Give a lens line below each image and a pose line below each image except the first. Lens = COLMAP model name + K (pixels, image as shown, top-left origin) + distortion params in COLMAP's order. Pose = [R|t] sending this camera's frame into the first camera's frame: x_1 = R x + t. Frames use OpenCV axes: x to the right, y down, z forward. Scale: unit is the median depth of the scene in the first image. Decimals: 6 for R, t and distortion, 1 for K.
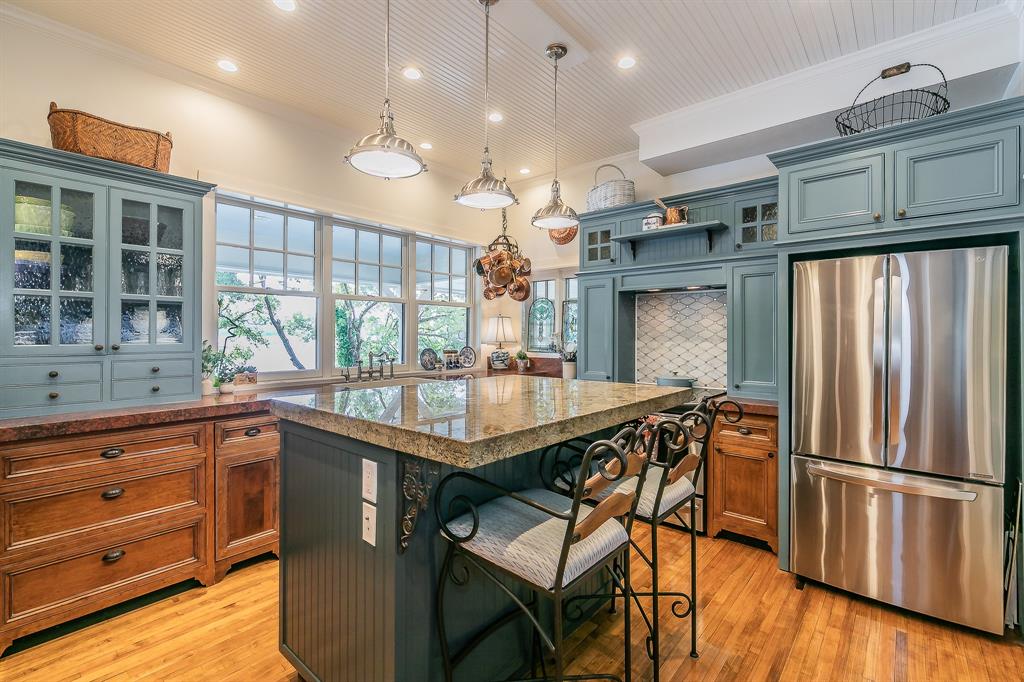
lens RADIAL K [[454.3, 0, 527.7], [0, 454.3, 336.3], [0, 0, 1]] dist [-0.001339, 0.000094]
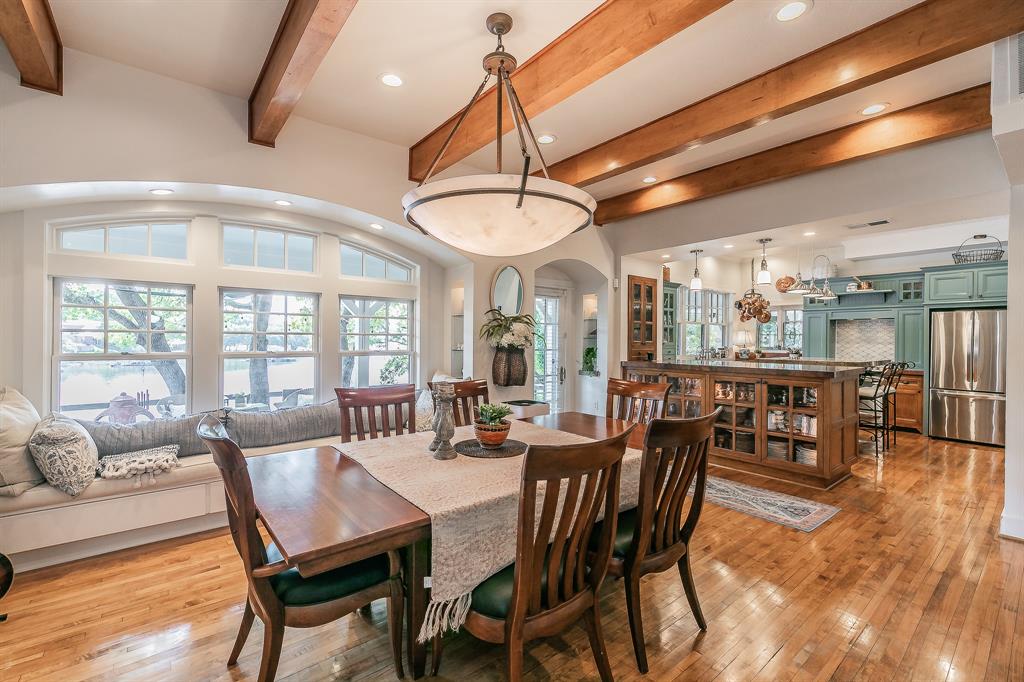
lens RADIAL K [[391.9, 0, 566.5], [0, 391.9, 341.5], [0, 0, 1]] dist [-0.000449, -0.000032]
pose [[0.981940, 0.007173, -0.189059, -0.673121], [-0.007416, 0.999972, -0.000579, 0.011064], [0.189049, 0.001971, 0.981966, -1.027849]]
